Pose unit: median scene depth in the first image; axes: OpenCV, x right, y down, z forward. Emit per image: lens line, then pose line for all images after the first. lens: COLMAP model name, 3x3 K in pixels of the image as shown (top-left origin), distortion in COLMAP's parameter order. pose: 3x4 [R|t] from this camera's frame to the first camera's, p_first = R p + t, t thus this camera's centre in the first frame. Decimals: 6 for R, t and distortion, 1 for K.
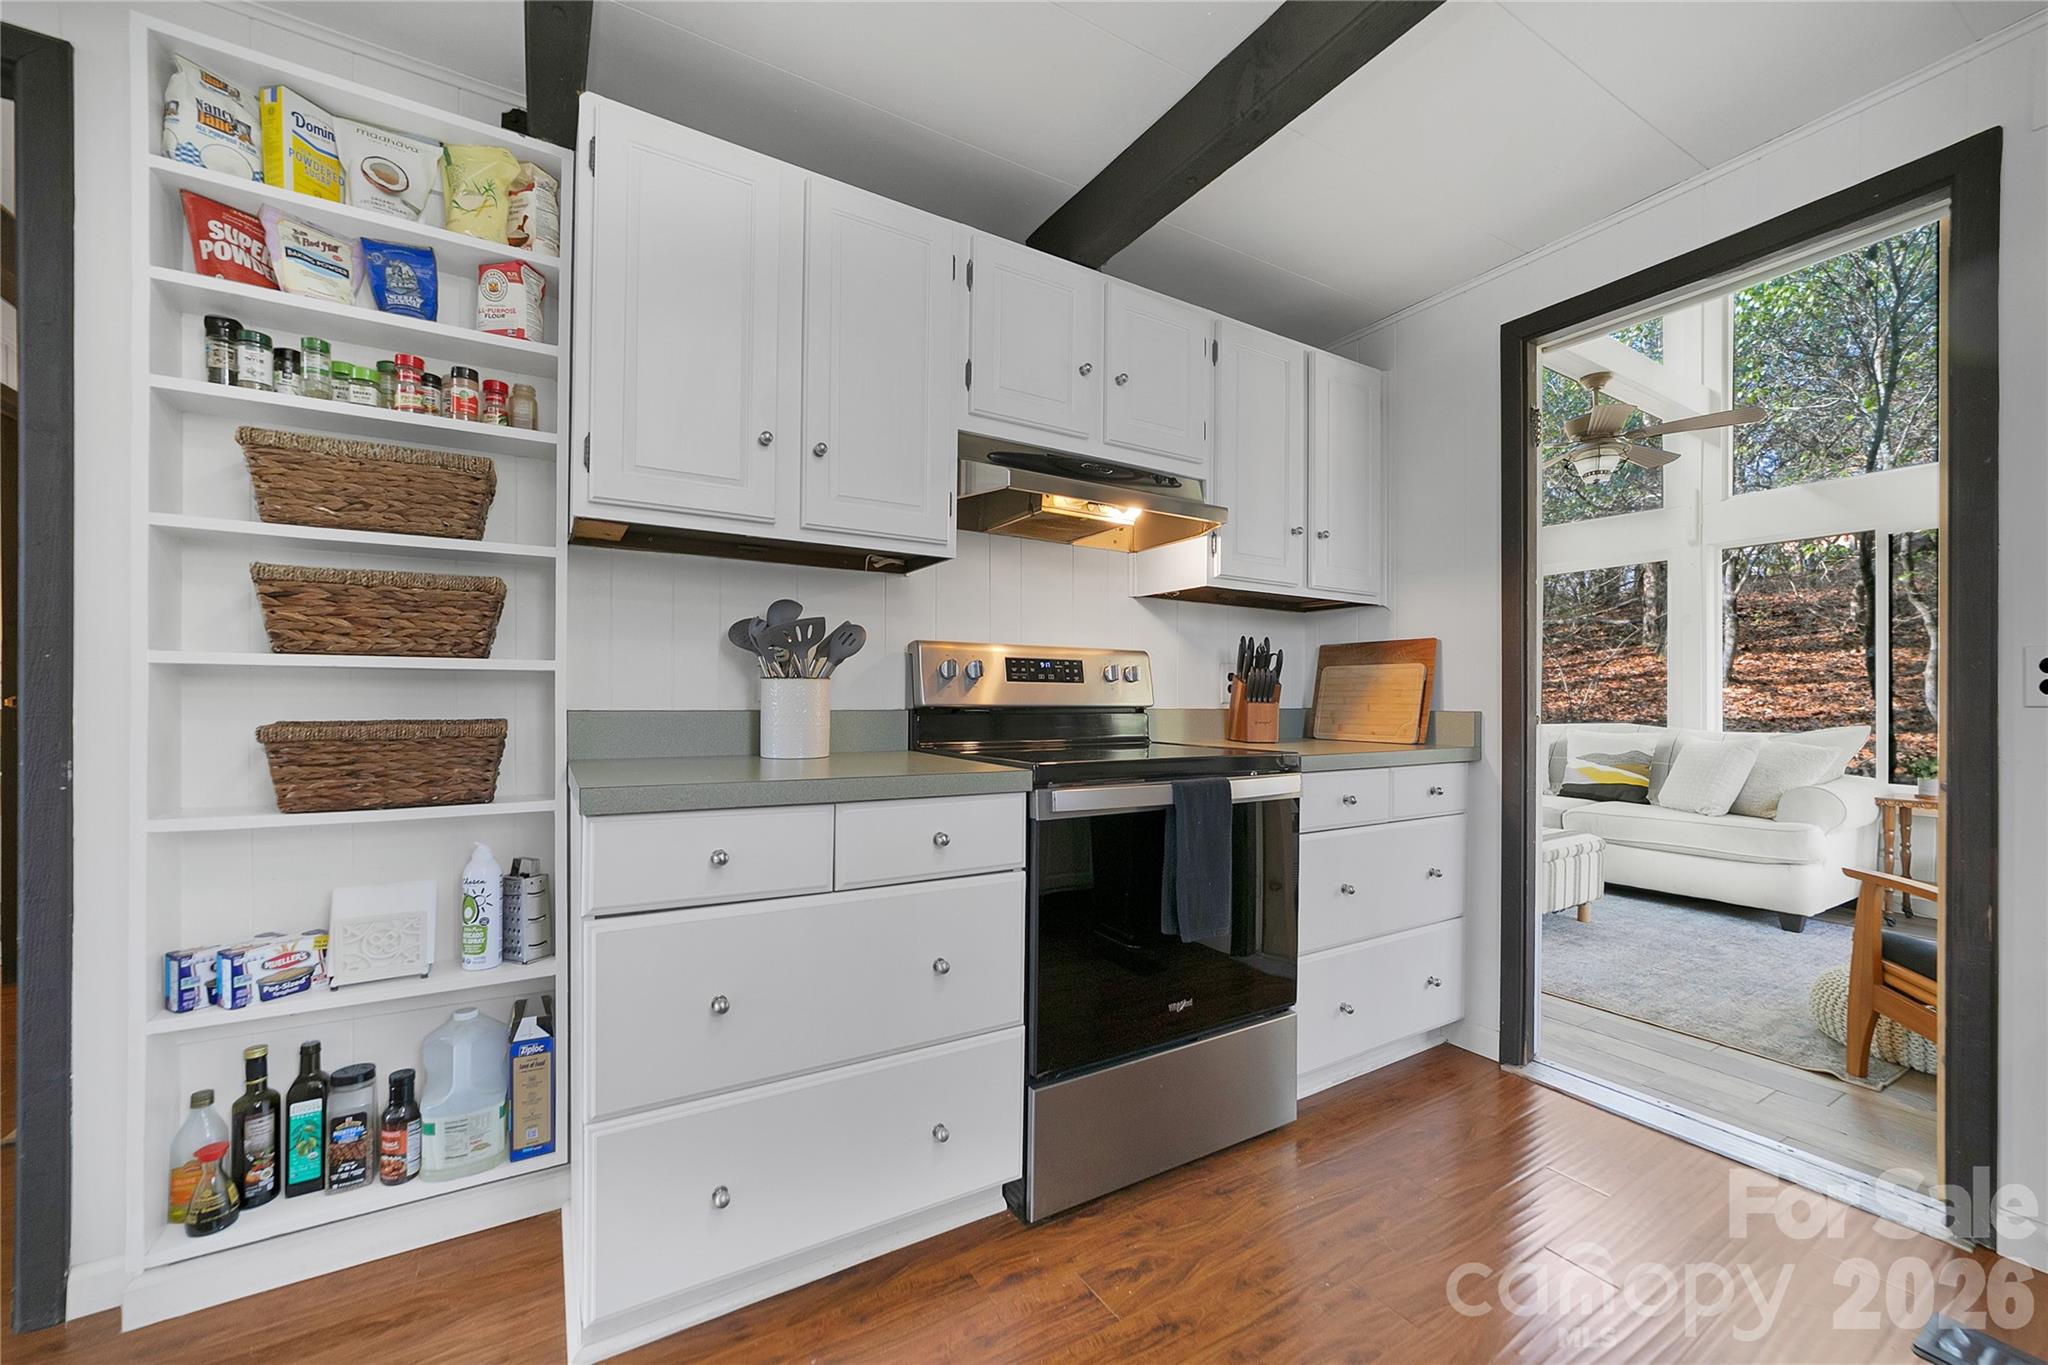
lens RADIAL K [[800.6, 0, 1019.5], [0, 800.6, 698.3], [0, 0, 1]] dist [-0.000933, 0.000034]
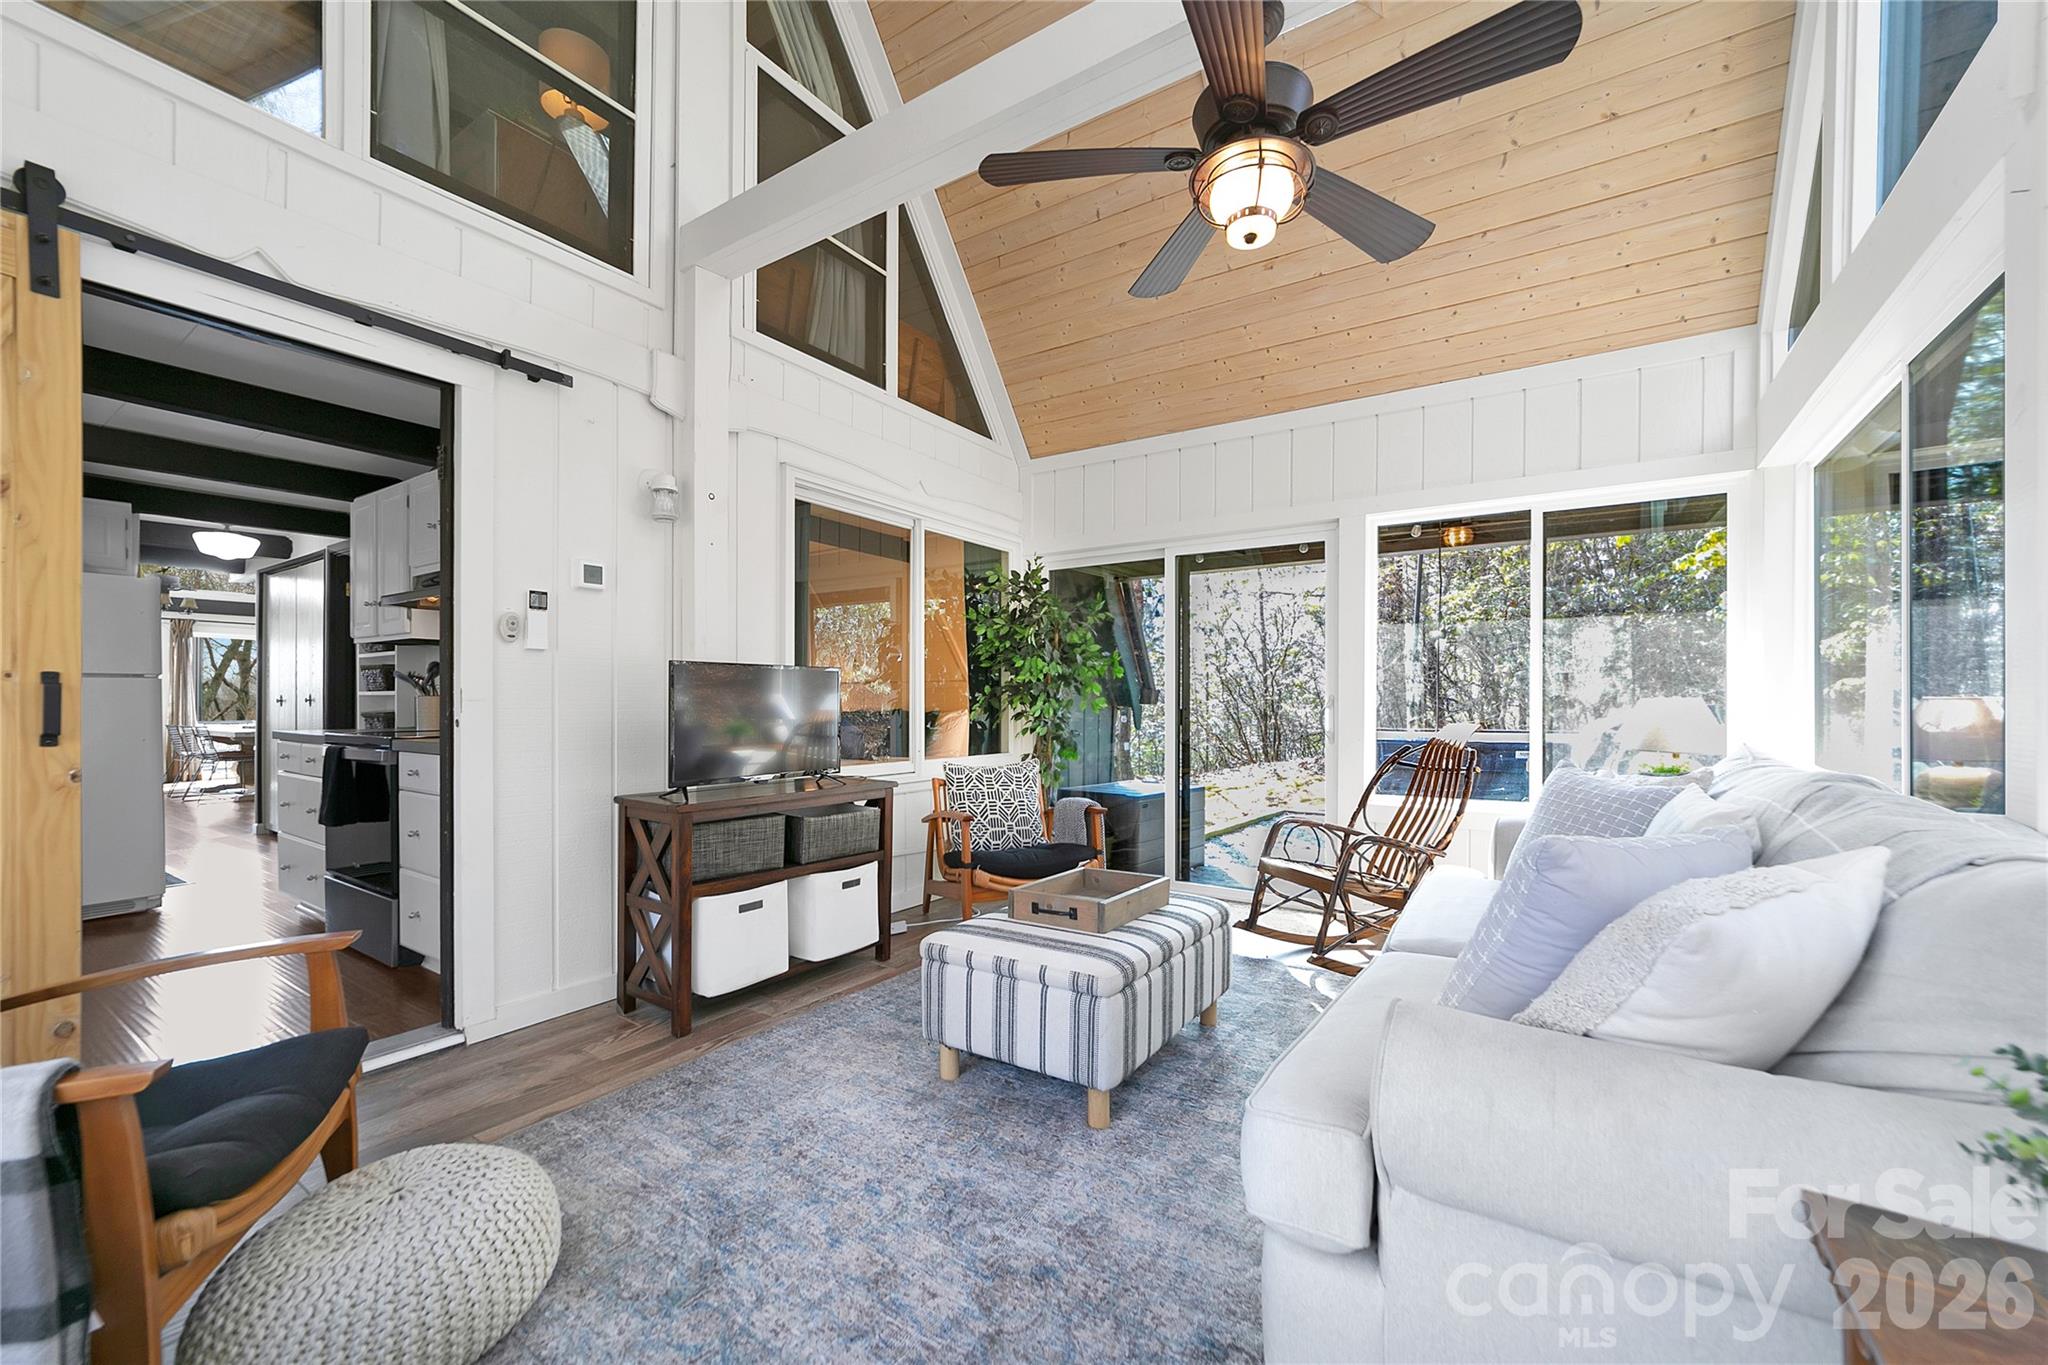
lens RADIAL K [[800.6, 0, 1034.9], [0, 800.6, 700.5], [0, 0, 1]] dist [-0.000933, 0.000034]
pose [[0.428110, -0.009904, -0.903672, 1.002608], [-0.000319, 0.999938, -0.011110, 0.008068], [0.903727, 0.005045, 0.428080, 0.639855]]
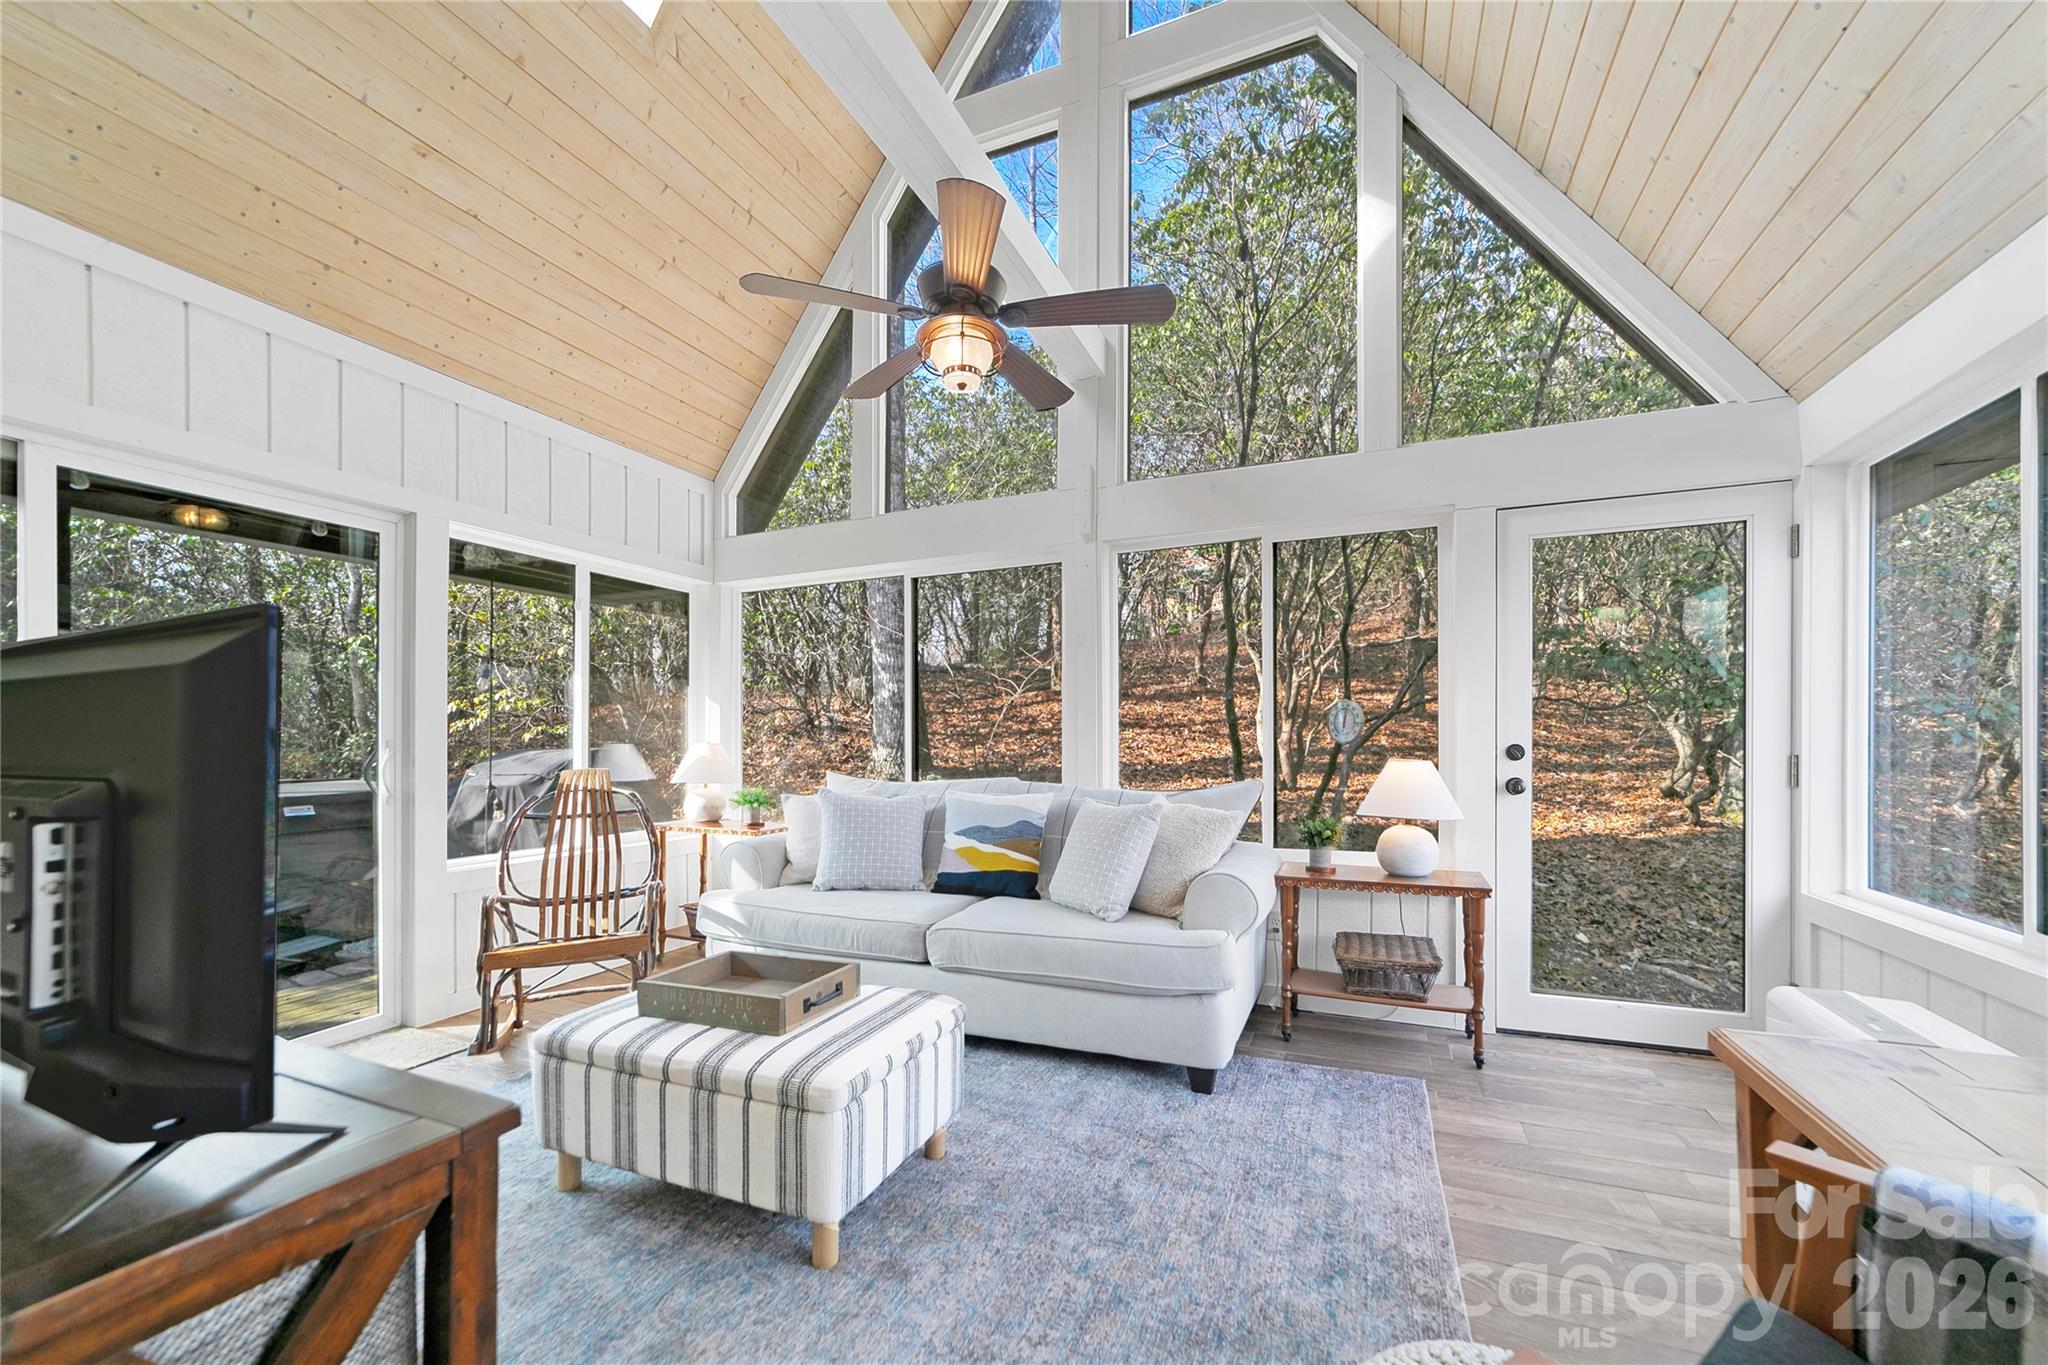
lens RADIAL K [[800.6, 0, 1028.7], [0, 800.6, 738.3], [0, 0, 1]] dist [-0.000933, 0.000034]
pose [[0.811218, -0.000811, 0.584743, 0.377925], [0.002209, 0.999996, -0.001678, -0.003809], [-0.584739, 0.002653, 0.811217, 0.448350]]
